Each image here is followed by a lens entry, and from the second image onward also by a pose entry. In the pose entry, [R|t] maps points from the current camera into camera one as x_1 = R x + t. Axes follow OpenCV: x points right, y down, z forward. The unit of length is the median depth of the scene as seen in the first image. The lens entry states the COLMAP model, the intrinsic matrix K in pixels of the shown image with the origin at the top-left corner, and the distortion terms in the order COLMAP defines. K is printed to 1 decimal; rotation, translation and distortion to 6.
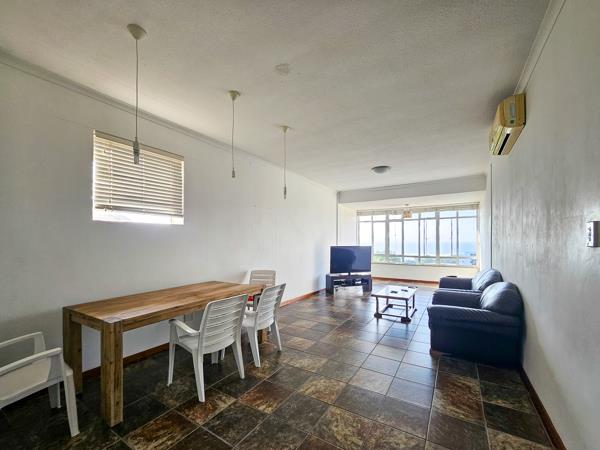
lens RADIAL K [[250.0, 0, 306.3], [0, 250.0, 232.8], [0, 0, 1]] dist [-0.001312, -0.000118]
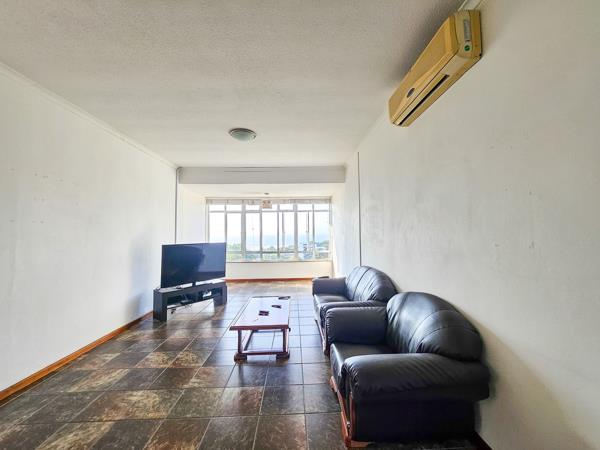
lens RADIAL K [[250.0, 0, 306.3], [0, 250.0, 232.8], [0, 0, 1]] dist [-0.001312, -0.000118]
pose [[0.836736, -0.003787, 0.547594, 0.052682], [-0.011163, 0.999650, 0.023971, 0.002240], [-0.547493, -0.026170, 0.836401, 0.248216]]
